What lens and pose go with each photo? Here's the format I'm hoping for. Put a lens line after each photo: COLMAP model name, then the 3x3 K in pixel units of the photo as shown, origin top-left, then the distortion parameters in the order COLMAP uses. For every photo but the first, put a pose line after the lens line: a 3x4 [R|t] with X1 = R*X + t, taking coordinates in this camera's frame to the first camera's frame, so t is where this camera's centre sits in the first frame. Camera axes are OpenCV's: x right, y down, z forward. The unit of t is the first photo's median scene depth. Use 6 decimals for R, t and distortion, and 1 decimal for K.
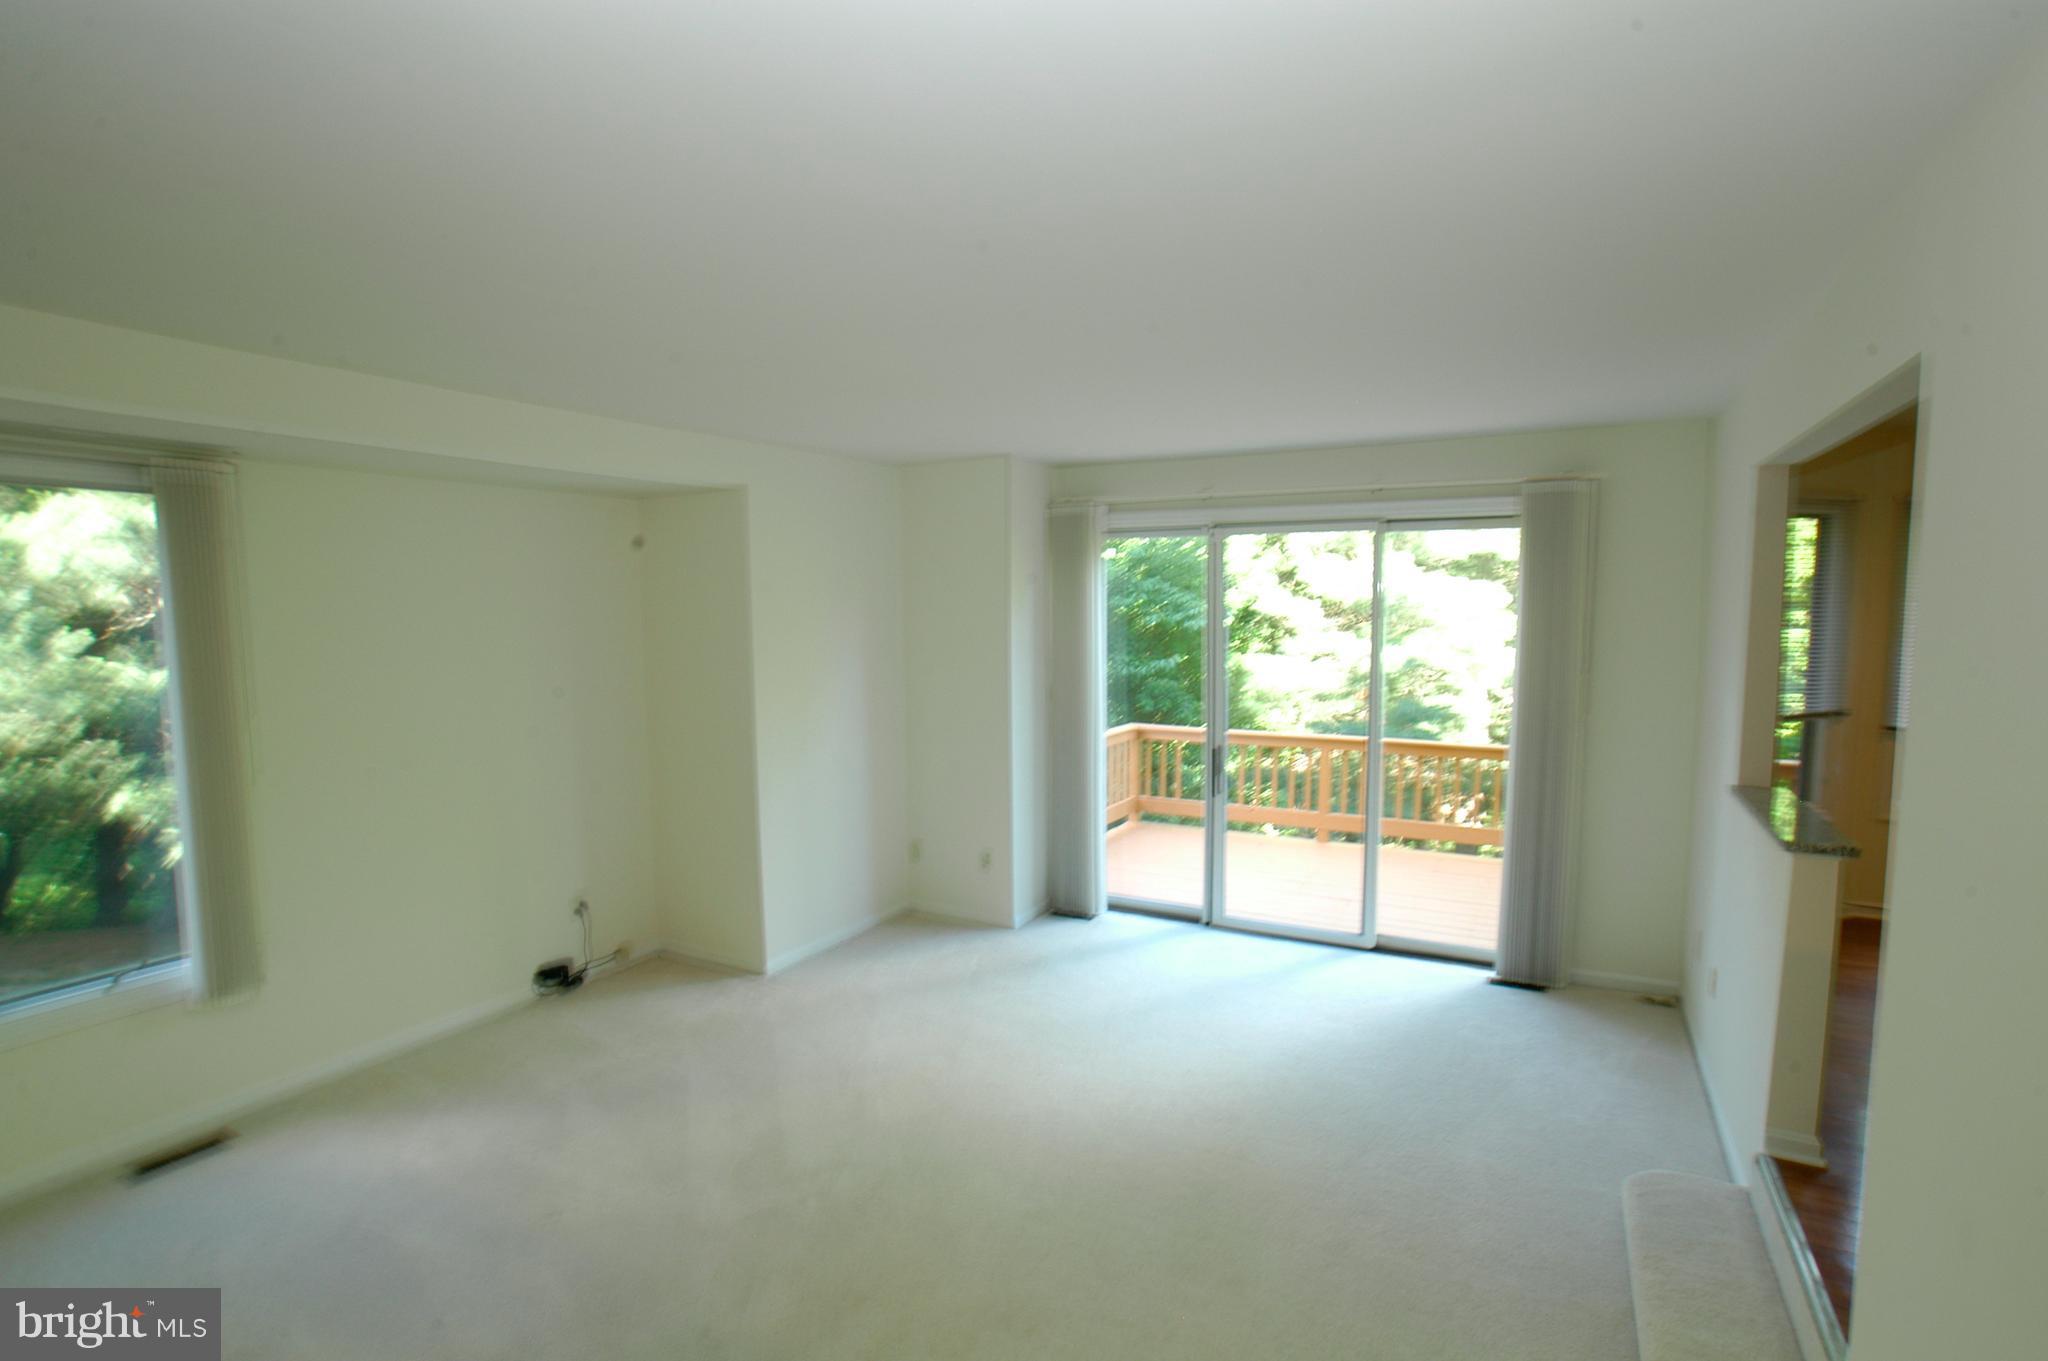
lens RADIAL K [[982.3, 0, 1028.2], [0, 982.3, 692.0], [0, 0, 1]] dist [-0.031820, -0.000010]
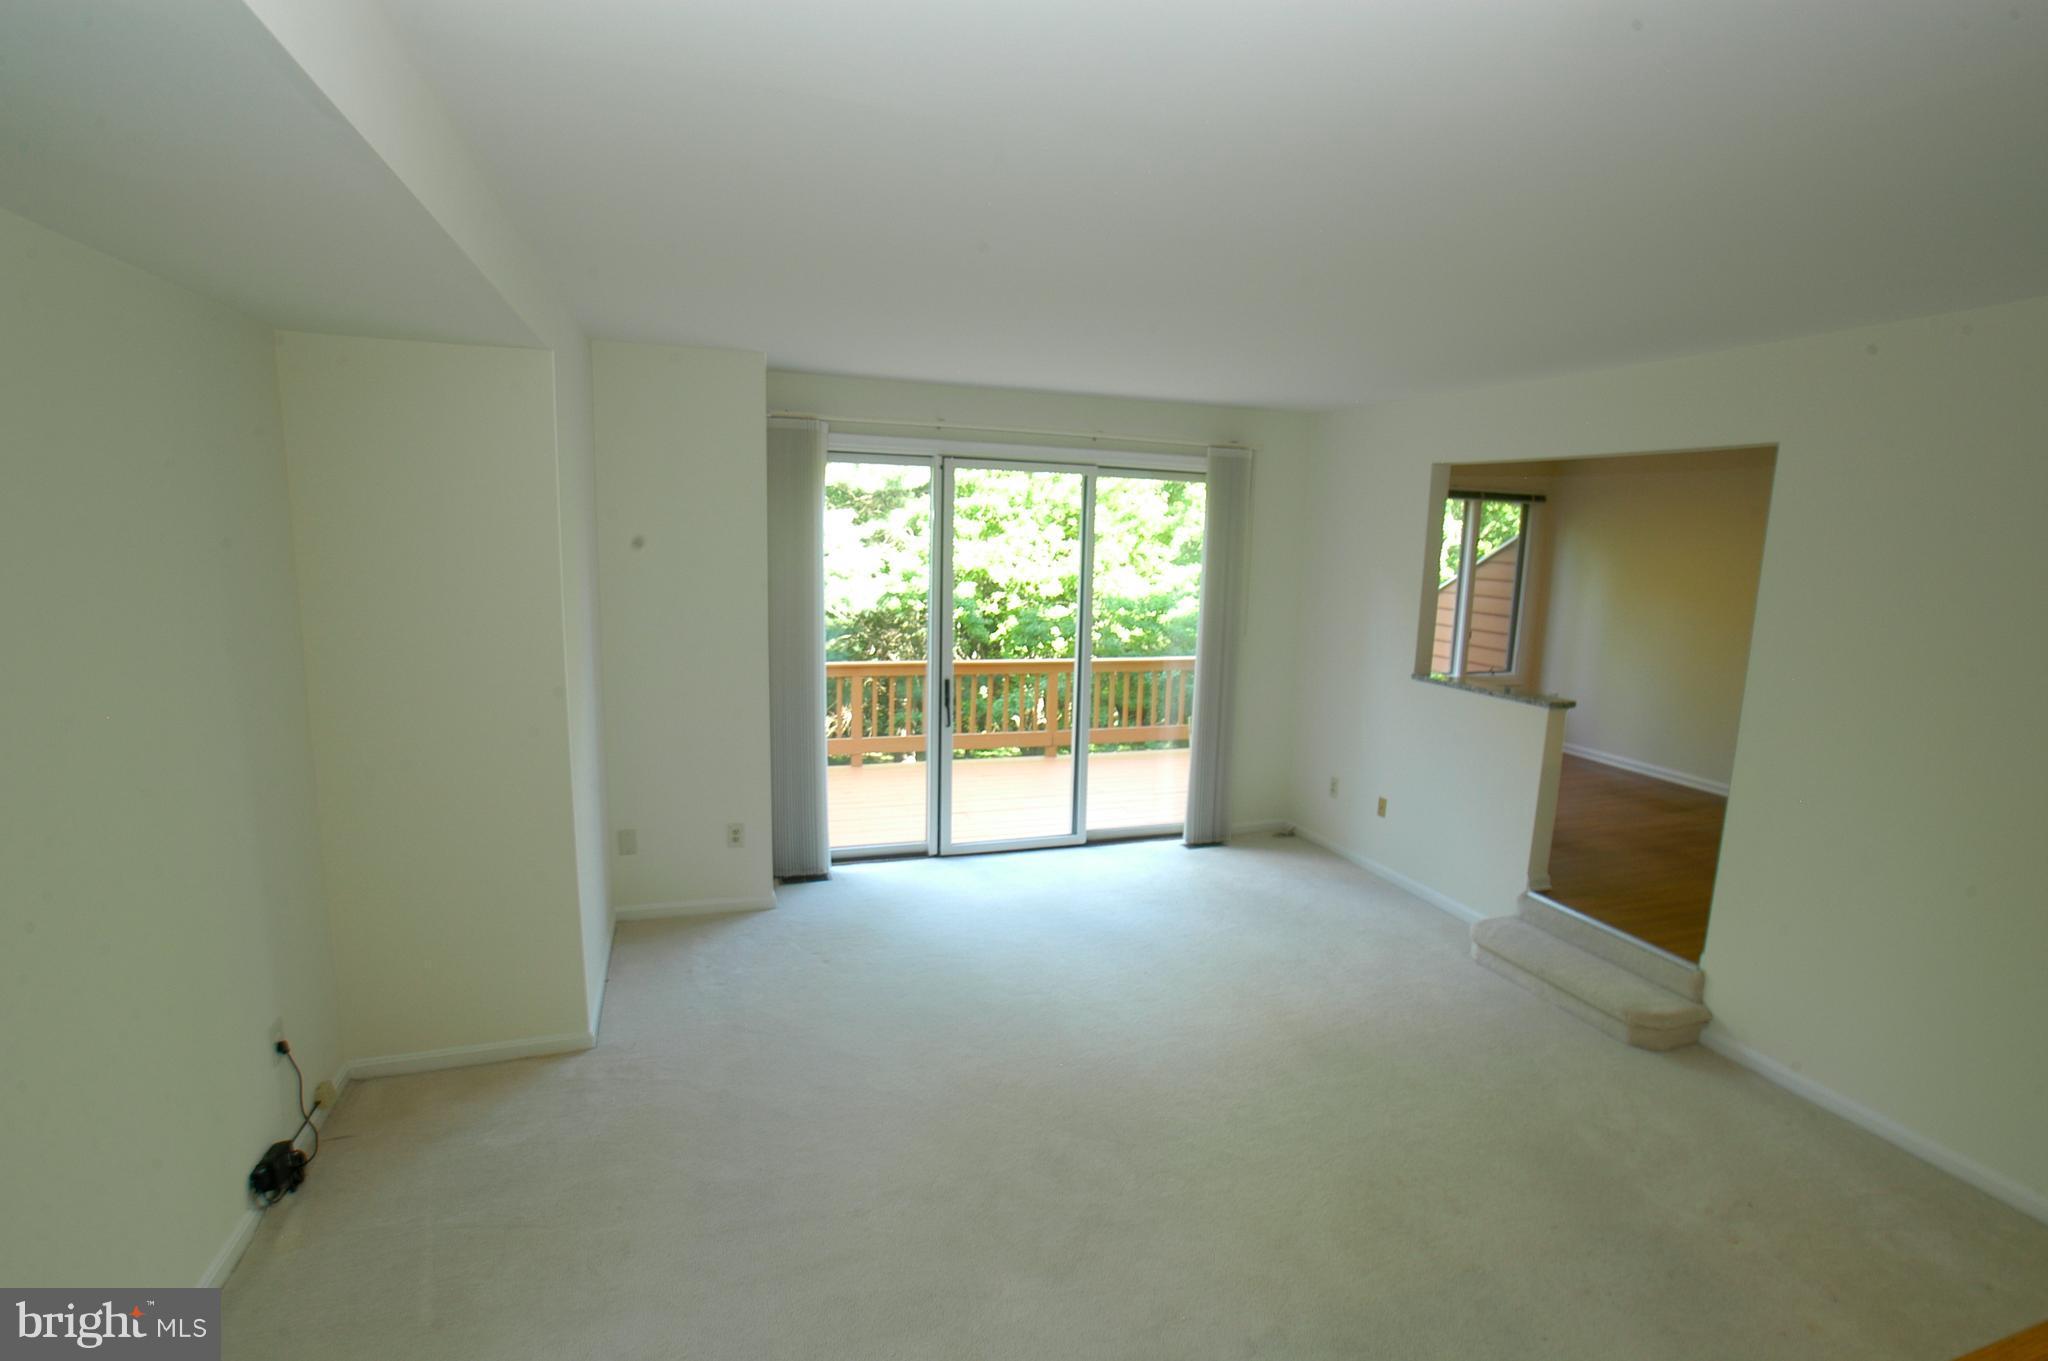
lens RADIAL K [[999.7, 0, 1024.0], [0, 999.7, 680.5], [0, 0, 1]] dist [-0.033209, 0.000266]
pose [[0.672214, -0.083947, 0.735582, -0.548256], [0.035233, 0.996052, 0.081475, -0.025845], [-0.739518, -0.028852, 0.672518, 0.273782]]
